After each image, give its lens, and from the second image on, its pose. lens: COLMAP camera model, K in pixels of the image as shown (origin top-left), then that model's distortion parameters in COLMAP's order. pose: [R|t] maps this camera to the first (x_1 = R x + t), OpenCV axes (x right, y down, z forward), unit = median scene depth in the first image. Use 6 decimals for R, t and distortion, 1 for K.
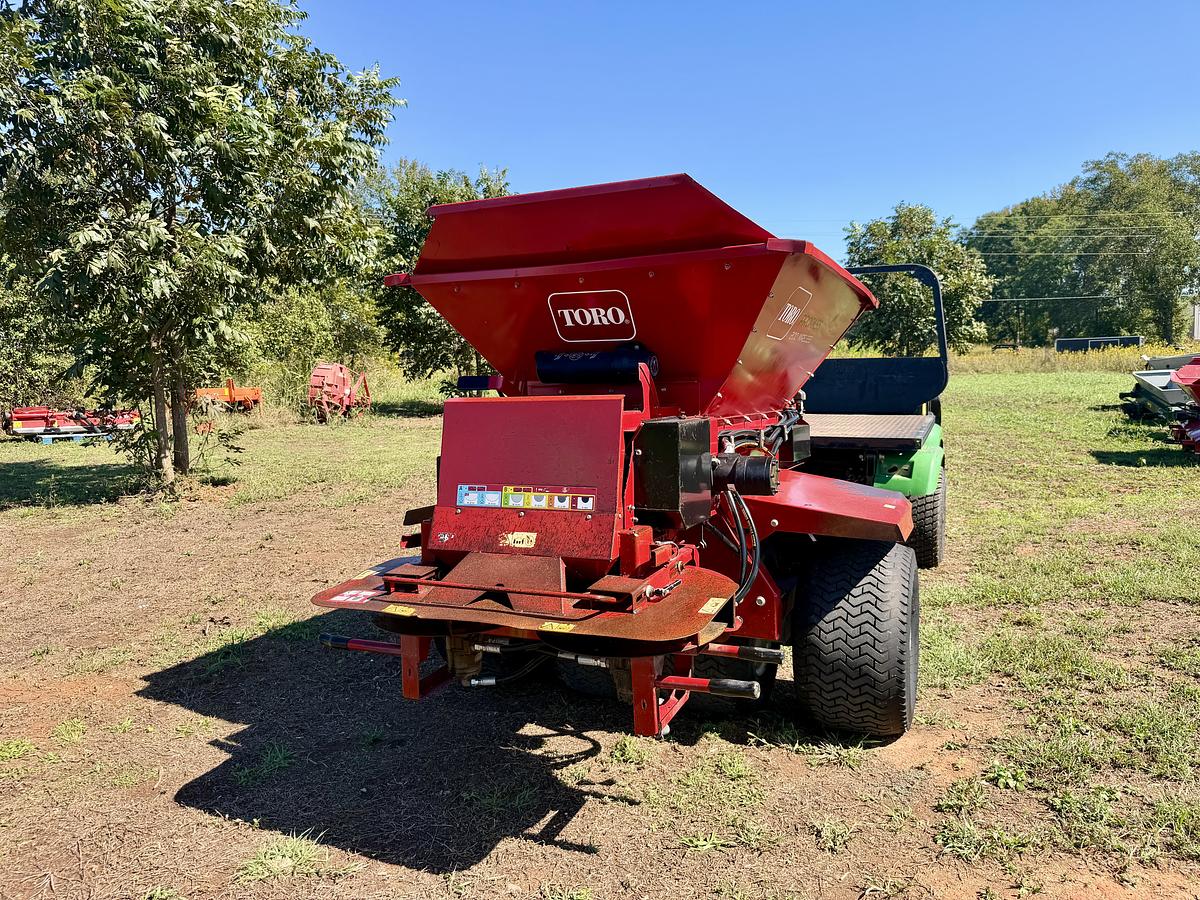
lens RADIAL K [[863.6, 0, 580.0], [0, 863.6, 447.2], [0, 0, 1]] dist [-0.003477, -0.003838]
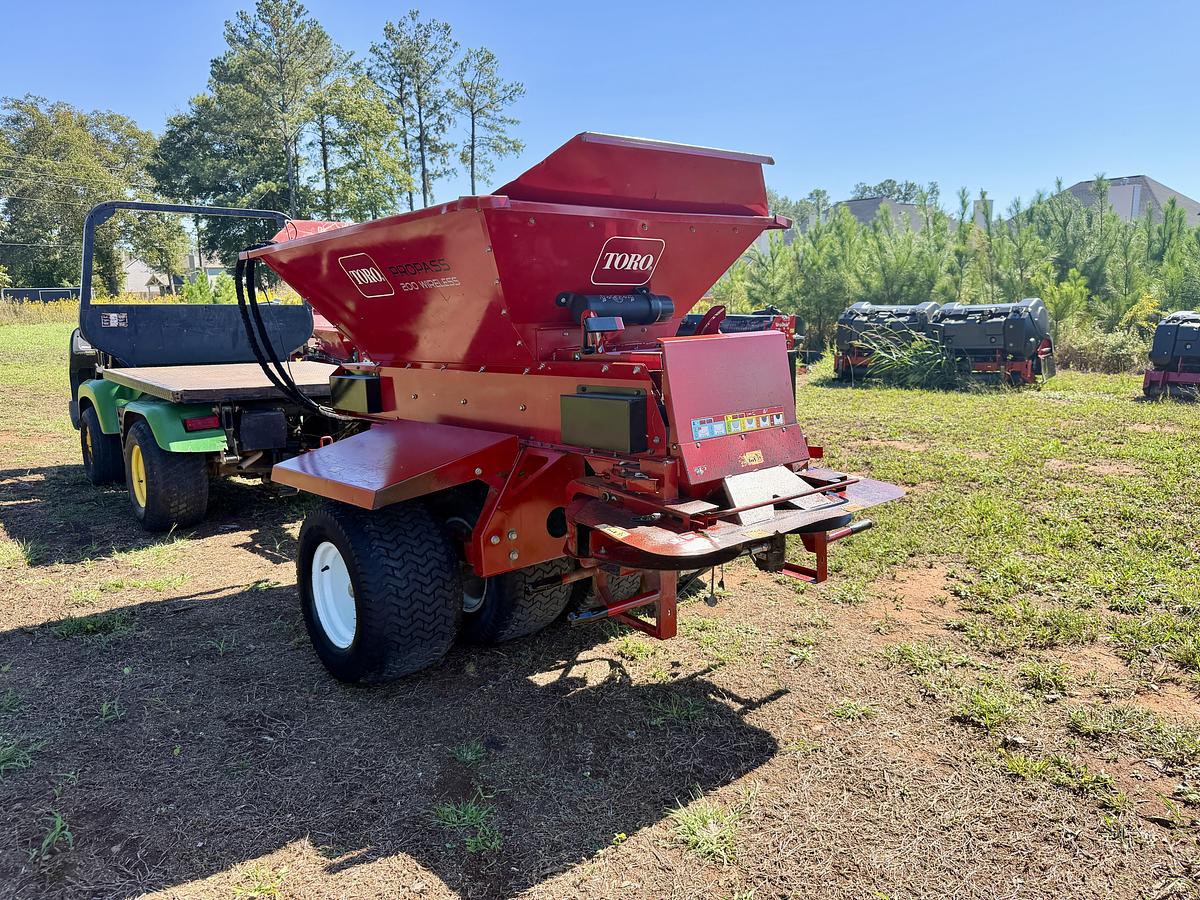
lens RADIAL K [[865.7, 0, 600.0], [0, 865.7, 450.0], [0, 0, 1]] dist [-0.002521, 0.002716]
pose [[0.423230, -0.136611, 0.895664, -0.970804], [0.084479, 0.990211, 0.111113, -0.040545], [-0.902075, 0.028639, 0.430627, 0.557218]]
